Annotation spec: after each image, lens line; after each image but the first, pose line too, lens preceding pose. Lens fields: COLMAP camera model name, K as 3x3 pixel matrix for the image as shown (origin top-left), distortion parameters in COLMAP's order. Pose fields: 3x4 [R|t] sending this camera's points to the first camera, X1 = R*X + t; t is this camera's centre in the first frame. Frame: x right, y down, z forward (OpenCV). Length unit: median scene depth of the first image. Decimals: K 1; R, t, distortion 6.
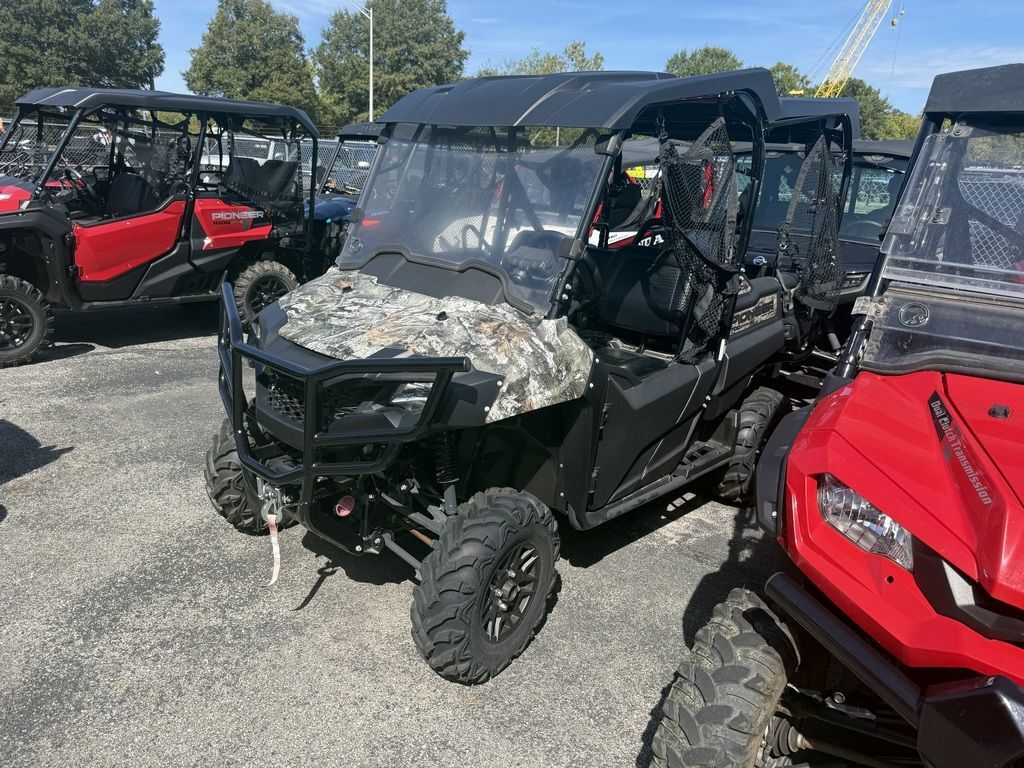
lens RADIAL K [[746.7, 0, 512.0], [0, 746.7, 384.0], [0, 0, 1]] dist [0.001895, -0.000918]
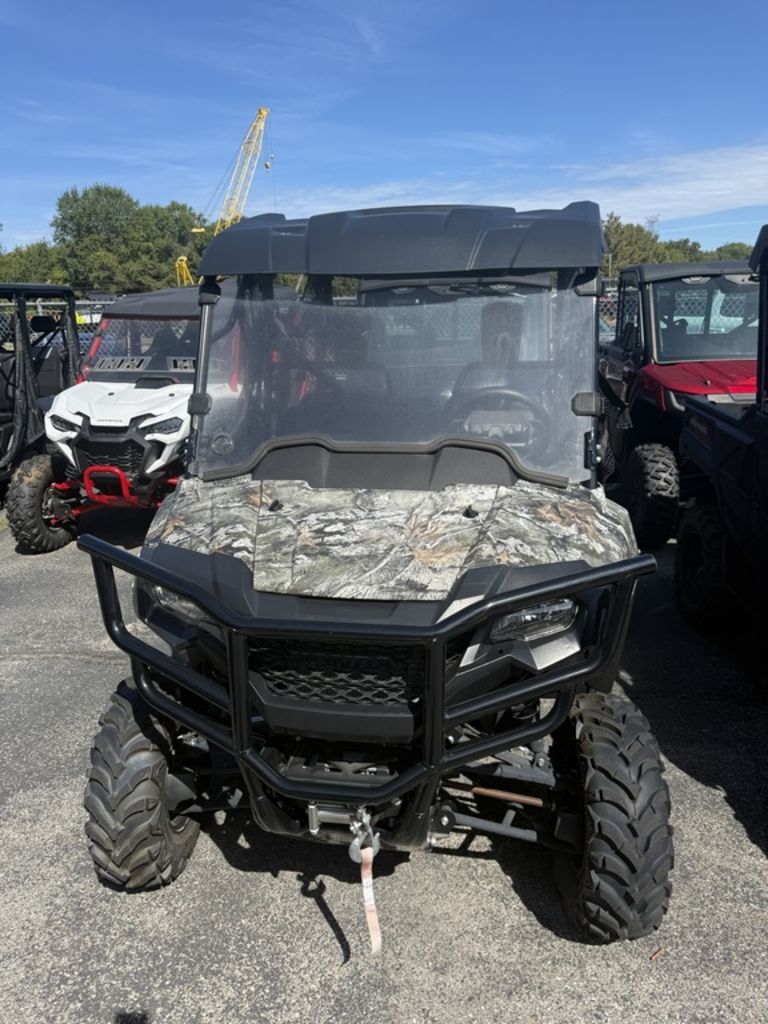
lens RADIAL K [[746.7, 0, 384.0], [0, 746.7, 512.0], [0, 0, 1]] dist [0.001895, -0.000918]
pose [[0.826770, -0.214831, 0.519903, -0.512000], [0.221528, 0.973865, 0.050131, -0.133226], [-0.517085, 0.073726, 0.852753, 0.330988]]
